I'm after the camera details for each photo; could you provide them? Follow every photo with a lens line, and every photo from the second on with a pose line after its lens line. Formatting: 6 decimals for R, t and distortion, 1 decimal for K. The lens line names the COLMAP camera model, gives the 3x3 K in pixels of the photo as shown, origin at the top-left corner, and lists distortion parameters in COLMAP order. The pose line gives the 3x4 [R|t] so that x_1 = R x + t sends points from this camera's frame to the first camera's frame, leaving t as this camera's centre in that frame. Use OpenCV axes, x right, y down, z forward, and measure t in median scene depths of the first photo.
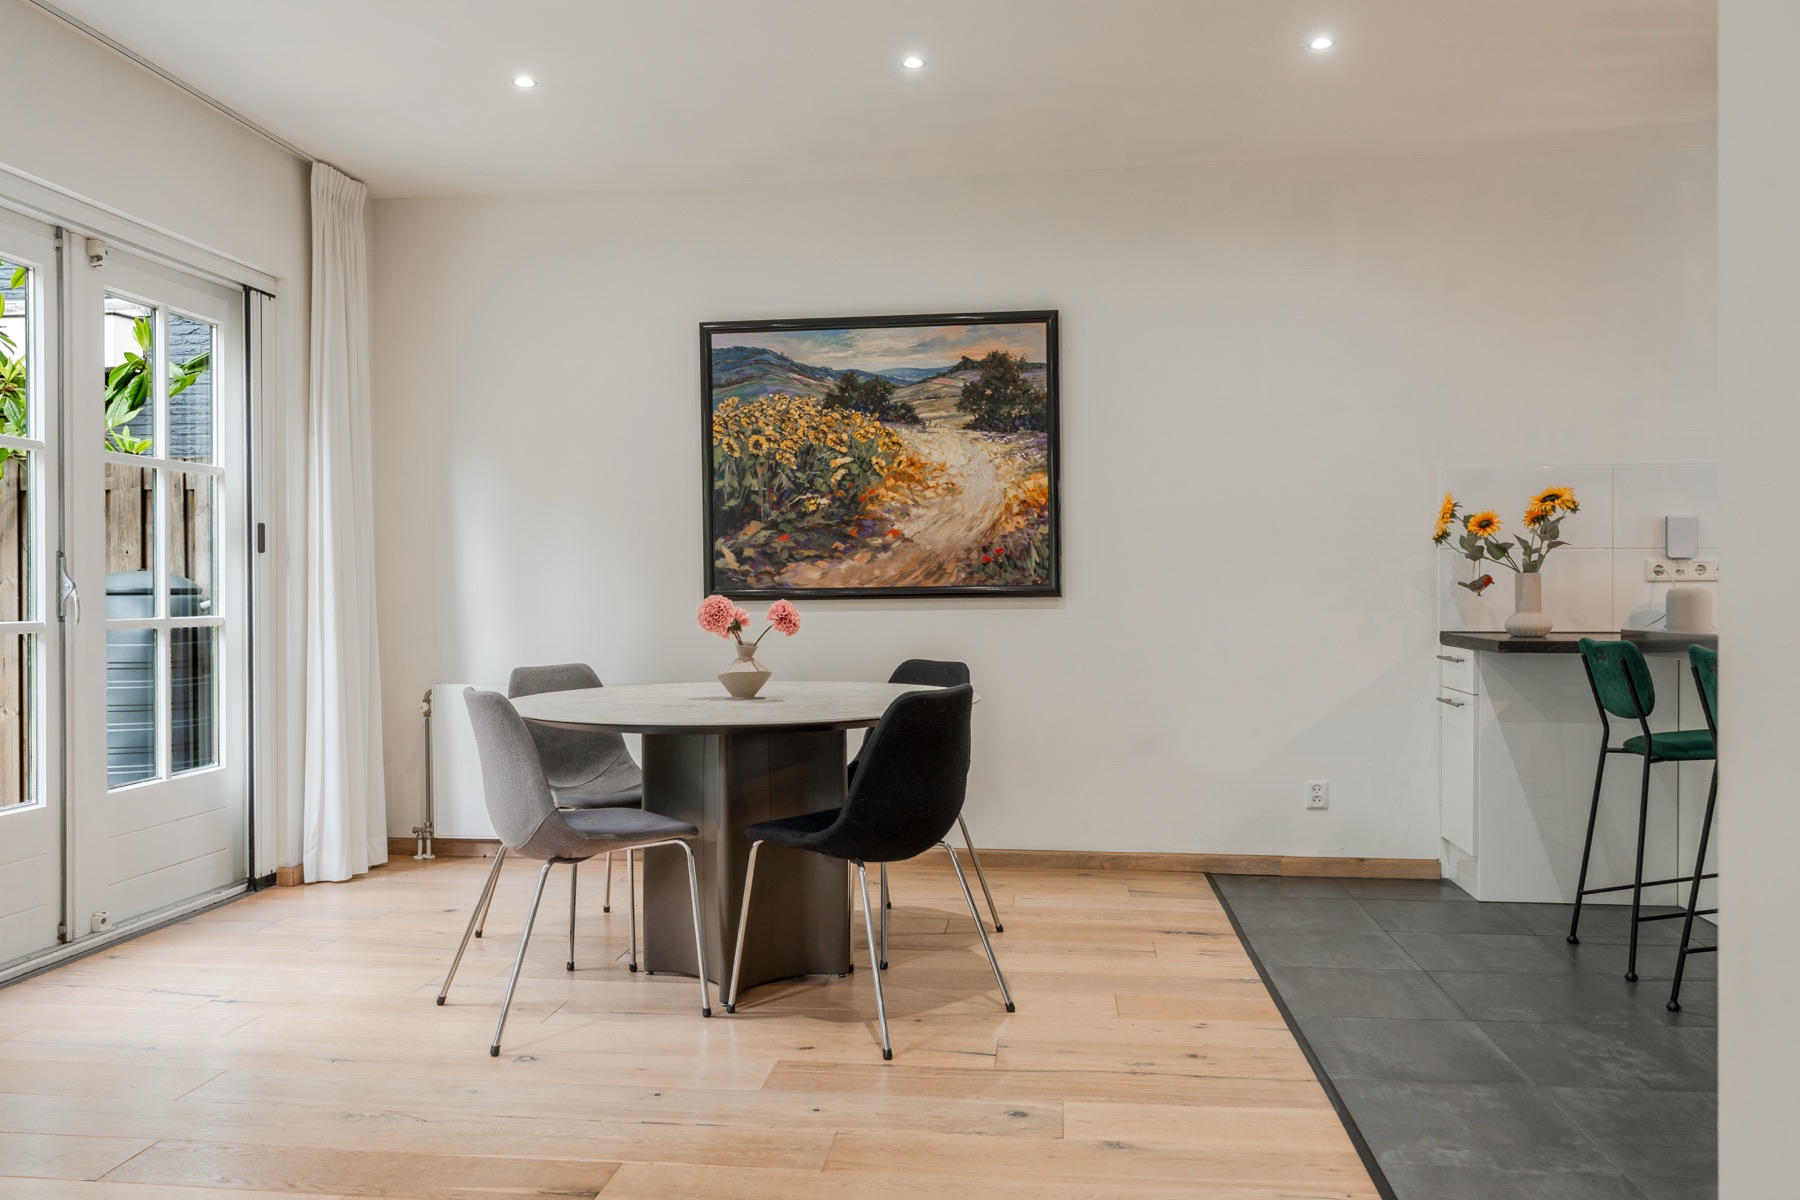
lens RADIAL K [[1381.4, 0, 899.9], [0, 1381.4, 596.9], [0, 0, 1]] dist [-0.000605, -0.000370]
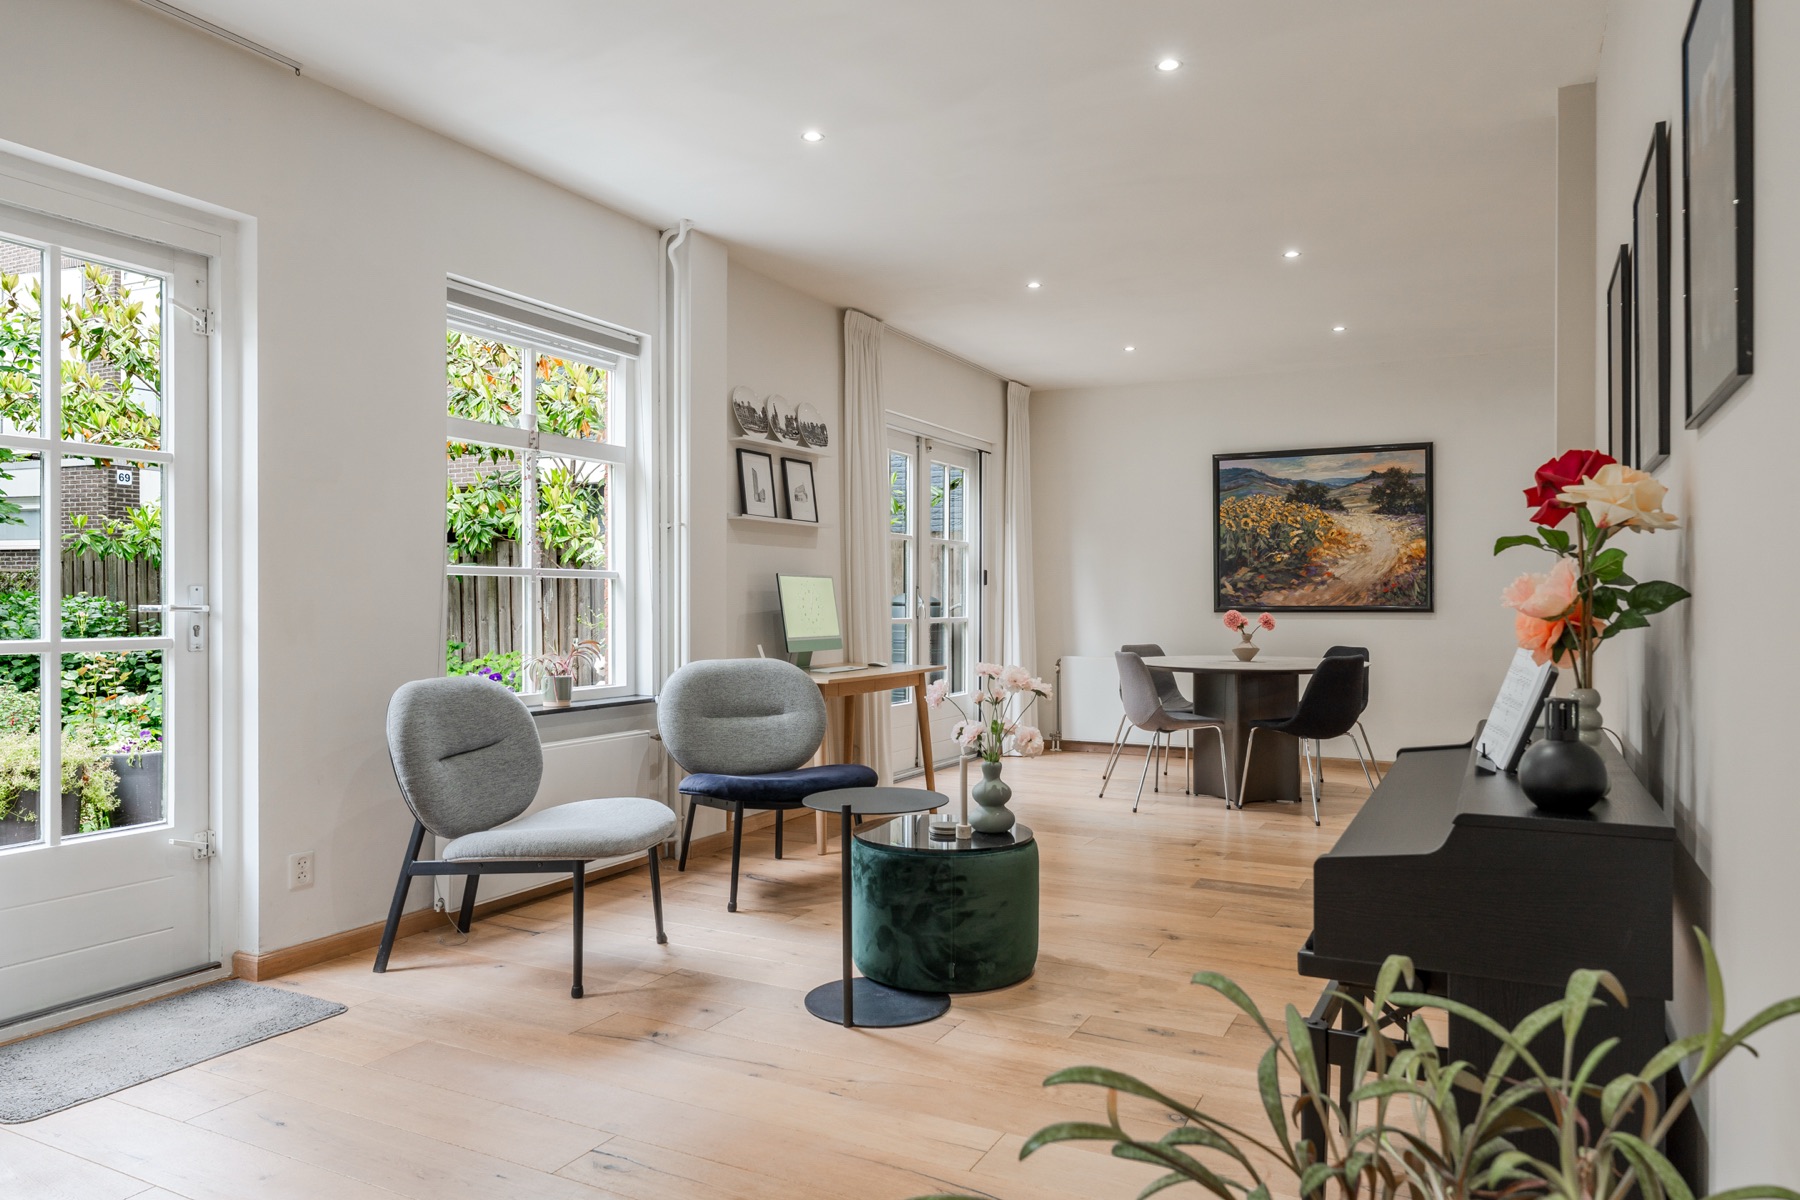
lens RADIAL K [[1219.6, 0, 896.1], [0, 1219.6, 597.1], [0, 0, 1]] dist [0.001547, -0.000333]
pose [[0.937559, 0.007890, -0.347737, 0.019605], [-0.010941, 0.999917, -0.006809, -0.001515], [0.347655, 0.010189, 0.937567, -0.613300]]
